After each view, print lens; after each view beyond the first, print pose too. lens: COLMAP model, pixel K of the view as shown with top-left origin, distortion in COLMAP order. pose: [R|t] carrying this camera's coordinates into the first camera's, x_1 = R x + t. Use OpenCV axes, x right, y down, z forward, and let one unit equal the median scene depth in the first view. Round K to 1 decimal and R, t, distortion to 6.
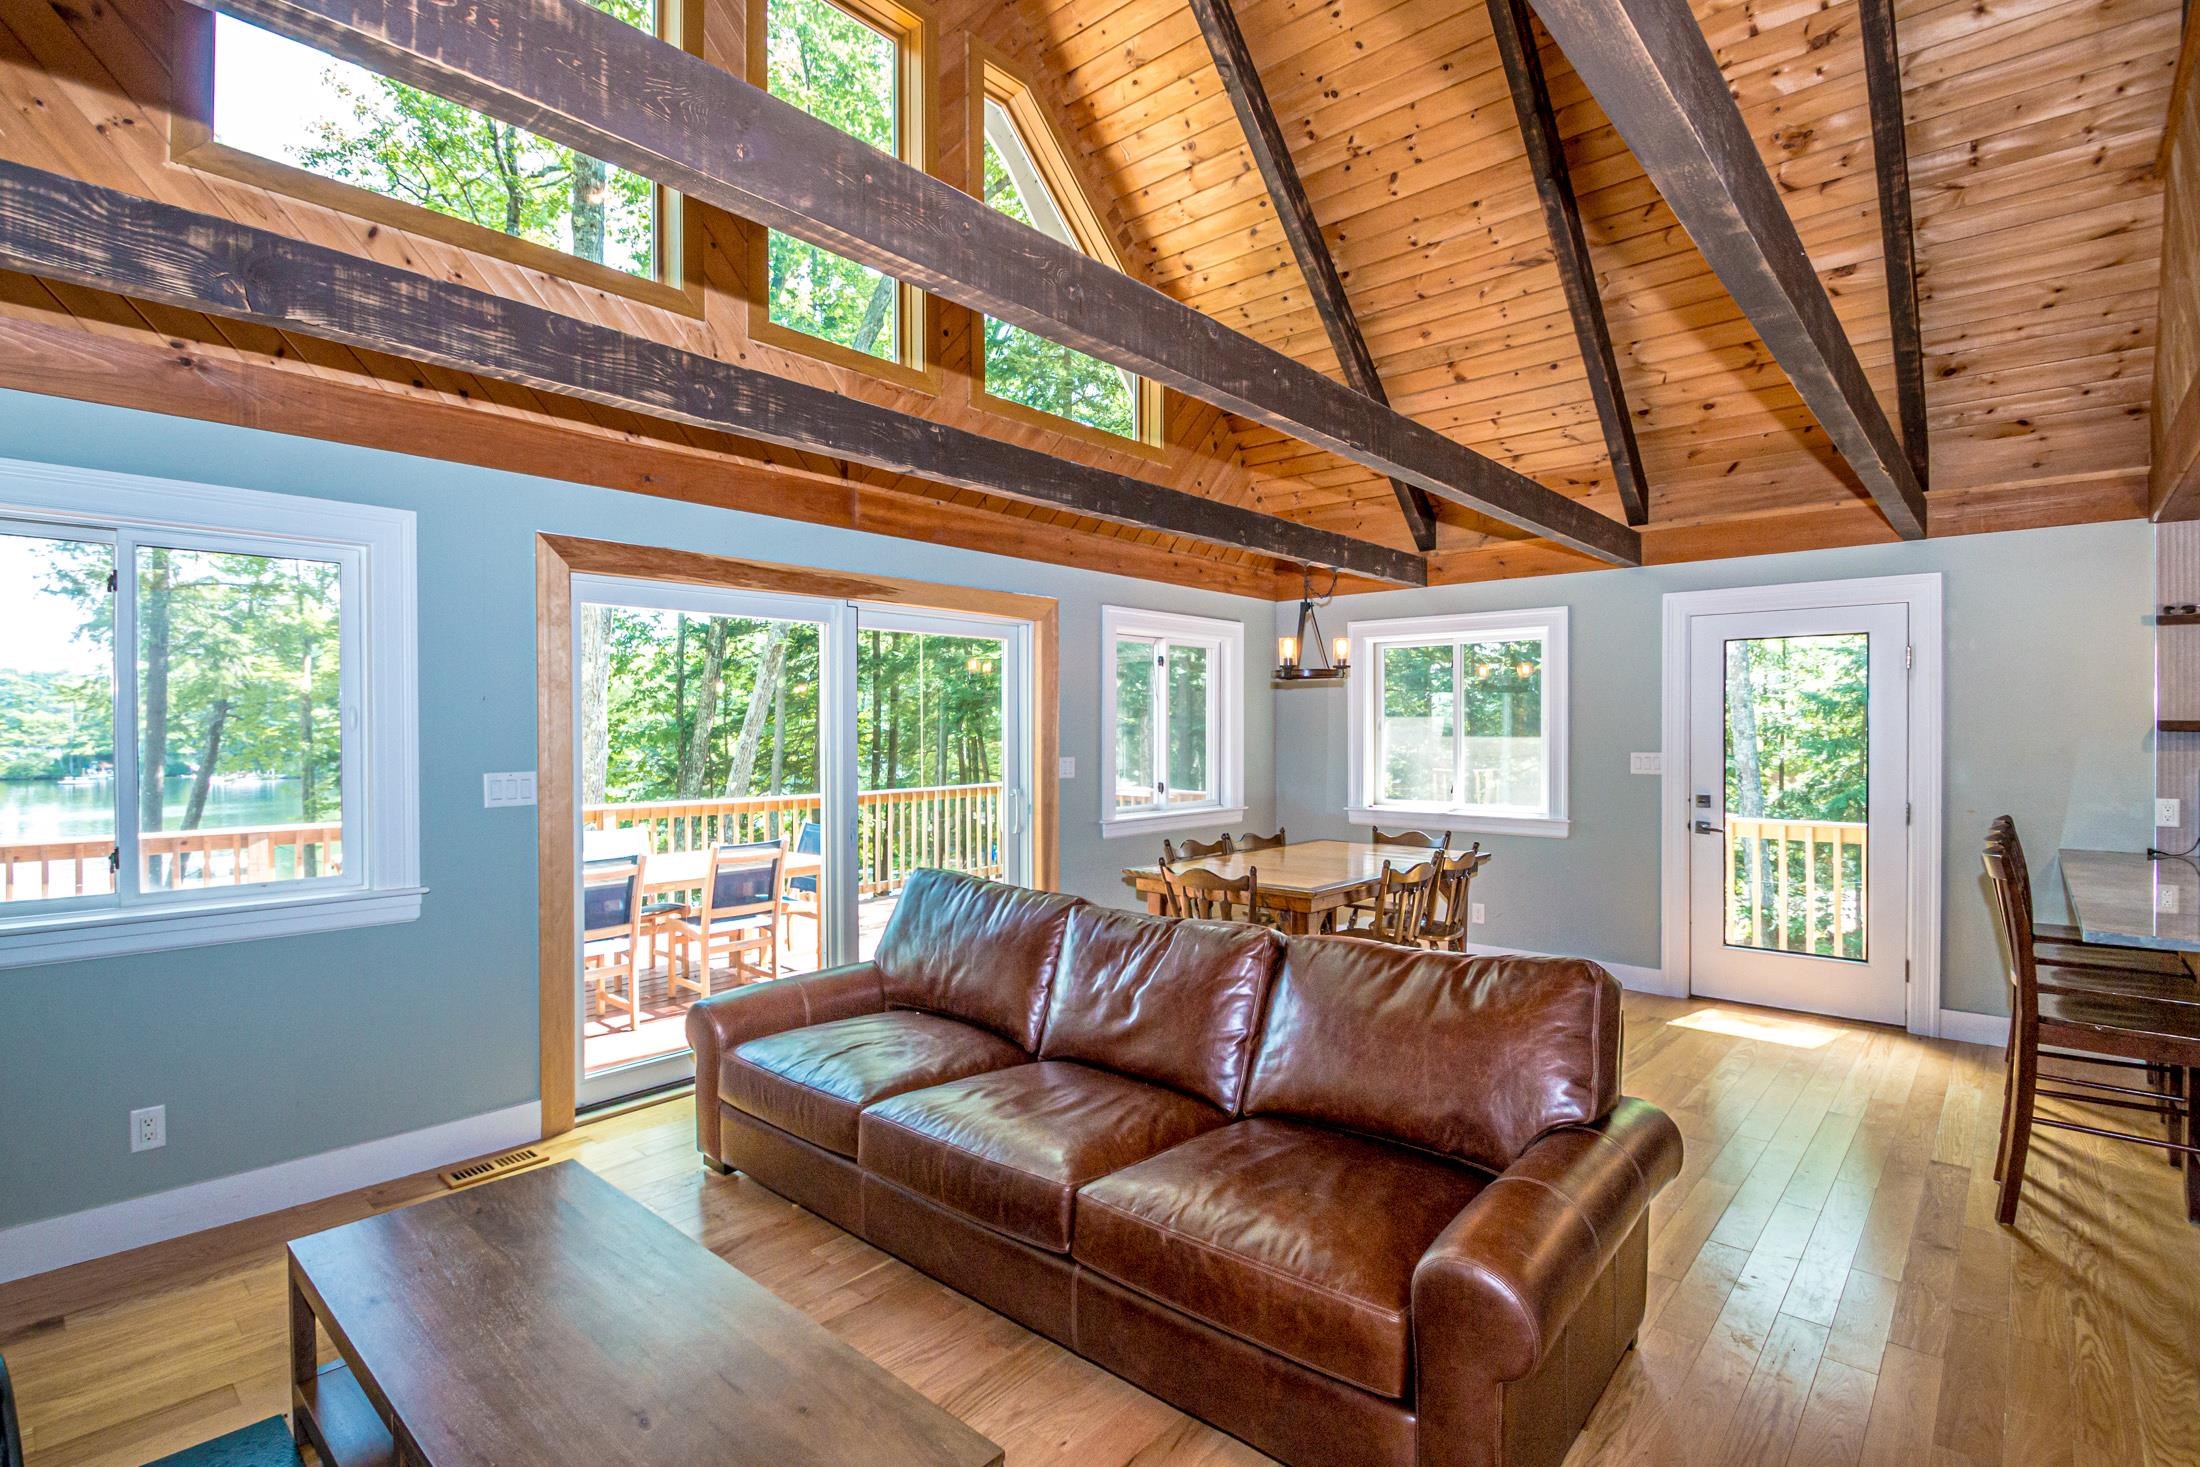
lens RADIAL K [[1052.8, 0, 1100.0], [0, 1052.8, 733.5], [0, 0, 1]] dist [0.003165, 0.000334]
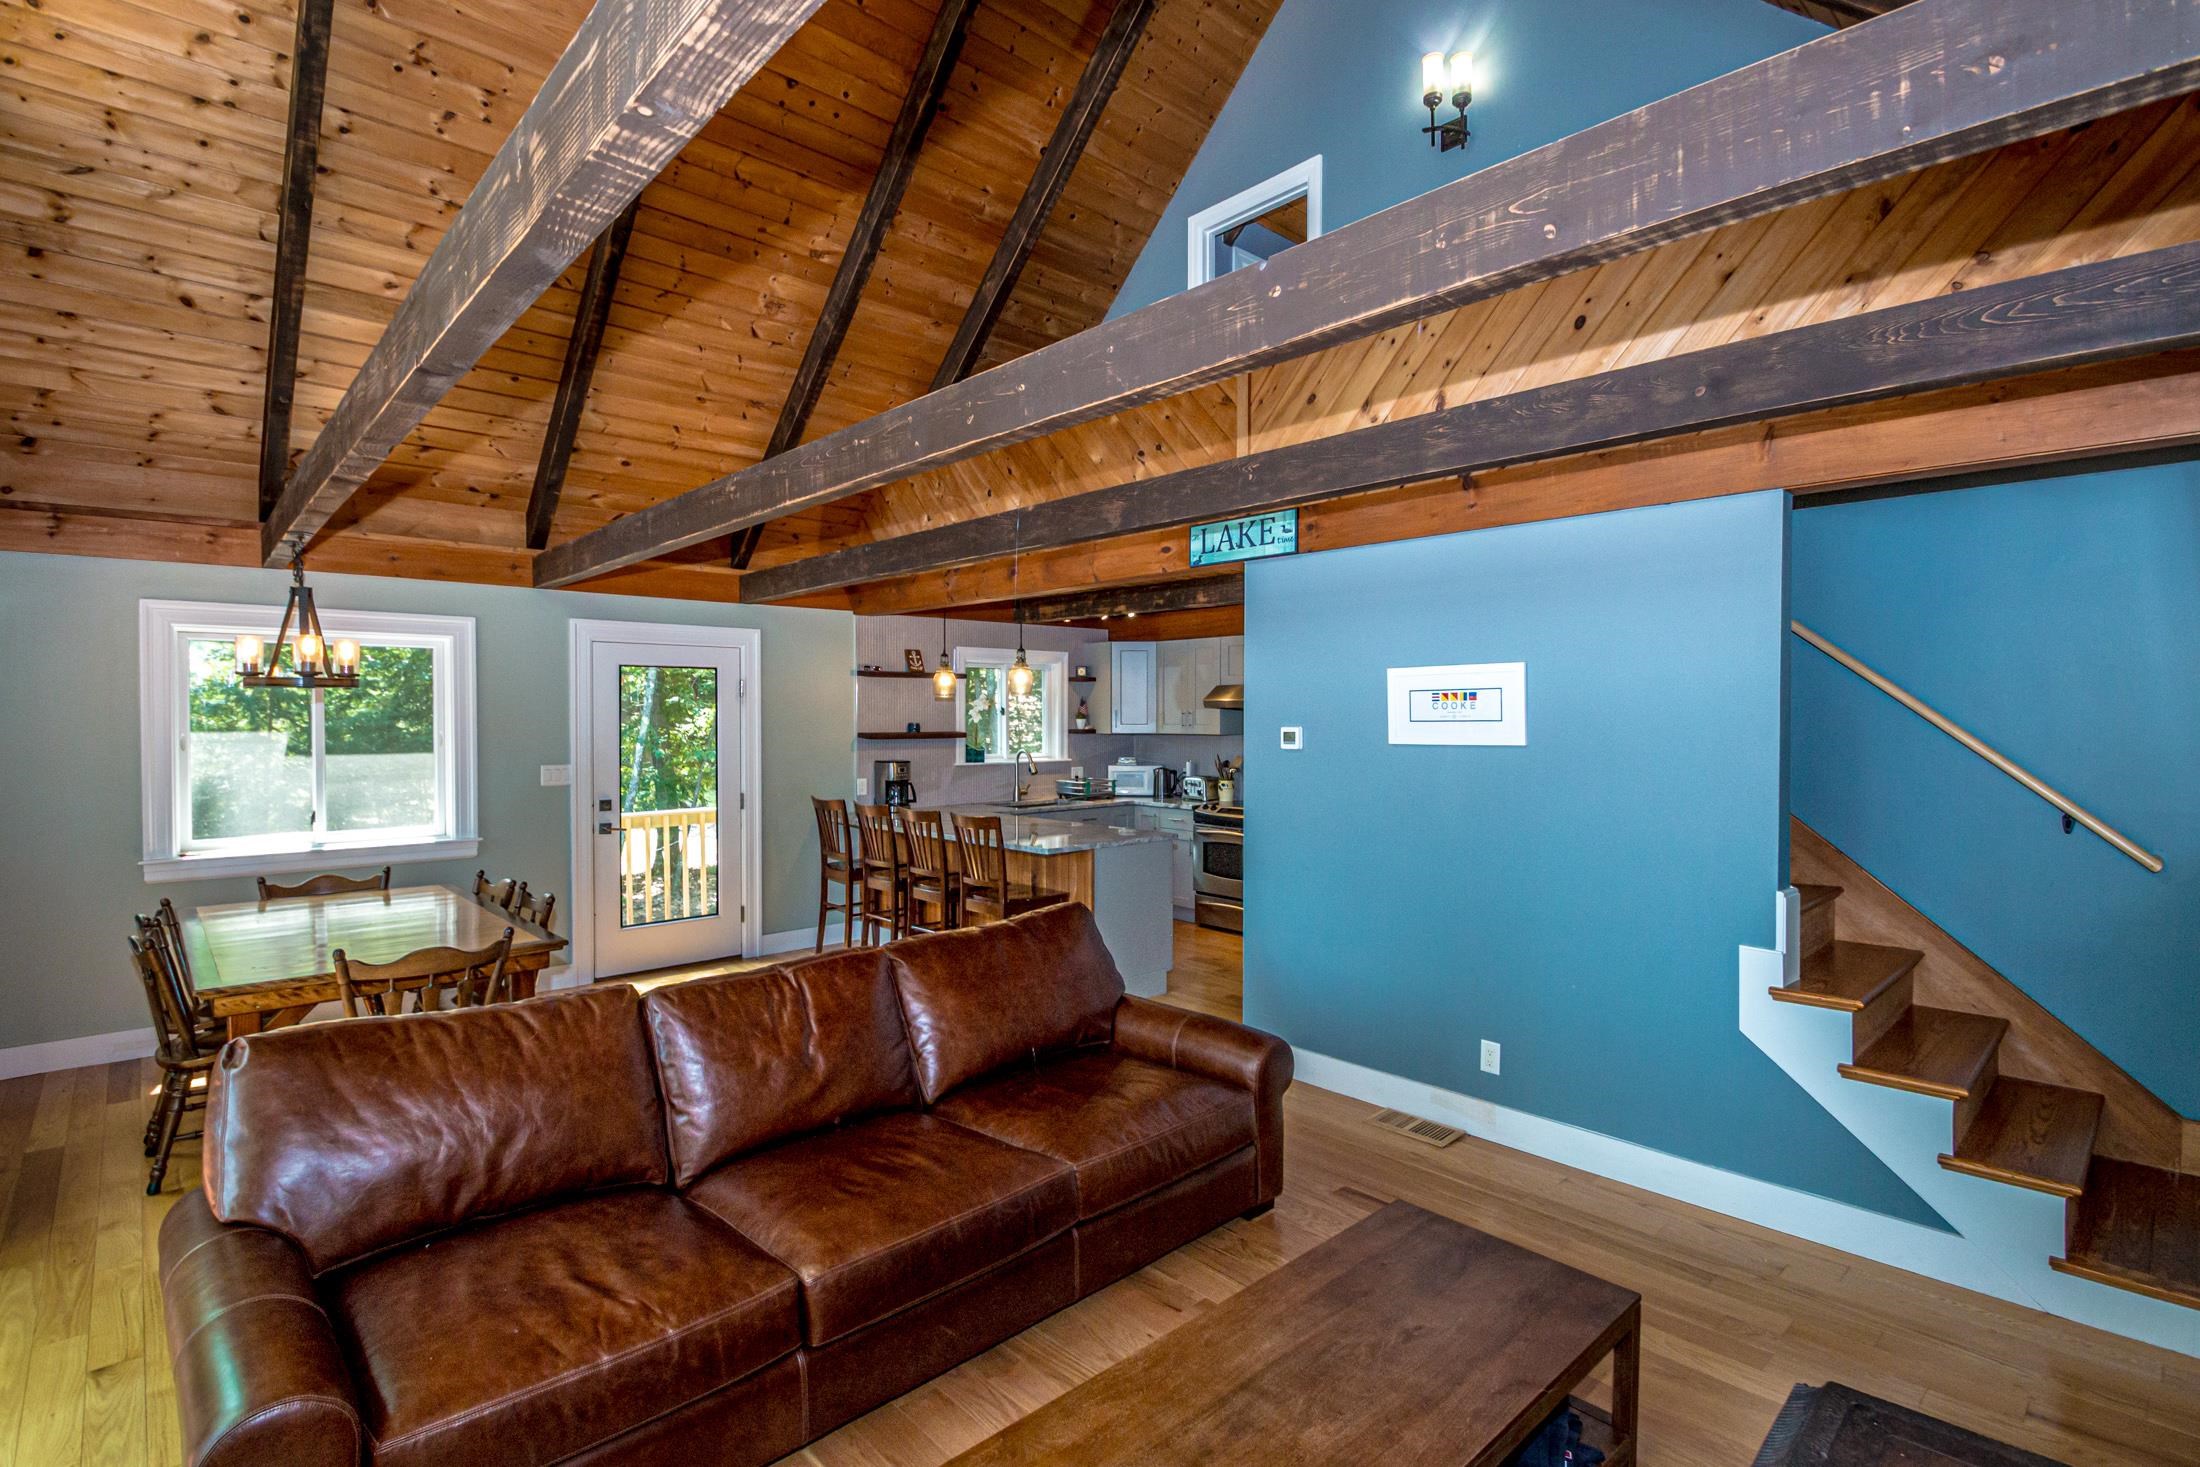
lens RADIAL K [[1043.0, 0, 1100.0], [0, 1043.0, 733.5], [0, 0, 1]] dist [0.000834, -0.010448]
pose [[0.088086, -0.017748, 0.995955, -0.622426], [0.005577, 0.999834, 0.017324, -0.037162], [-0.996097, 0.004029, 0.088170, 0.460890]]
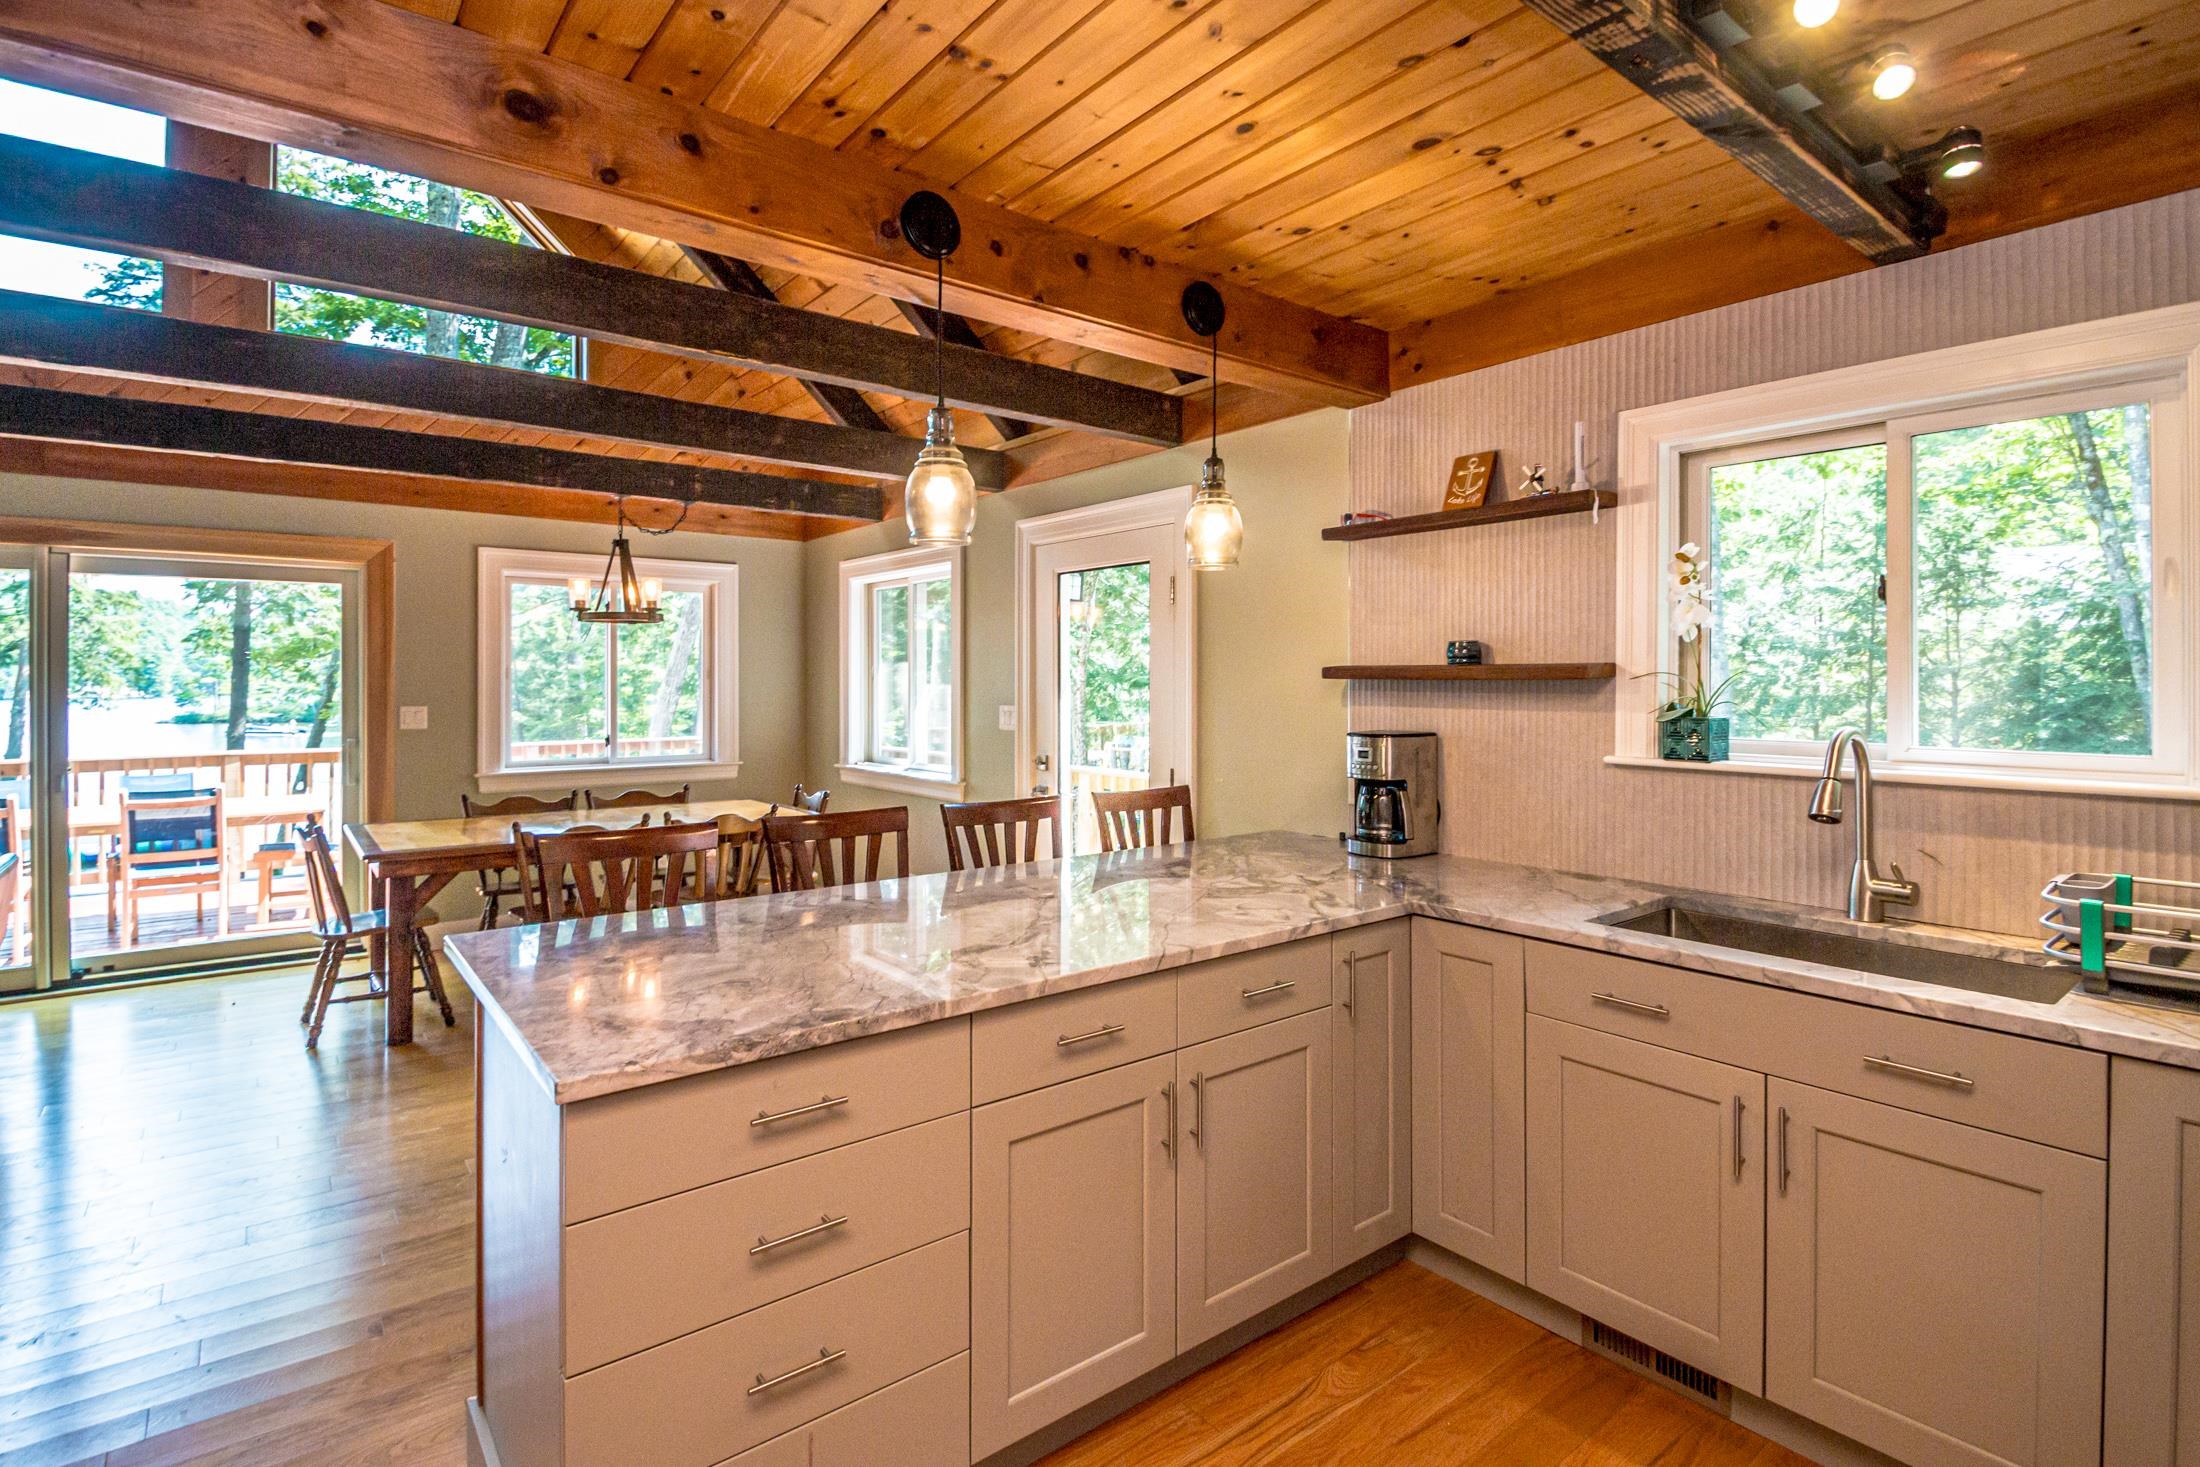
lens RADIAL K [[1043.0, 0, 1100.0], [0, 1043.0, 733.5], [0, 0, 1]] dist [0.000834, -0.010448]
pose [[0.986507, 0.012247, -0.163263, 0.930435], [-0.005446, 0.999101, 0.042040, 0.005581], [0.163631, -0.040583, 0.985687, 0.210919]]
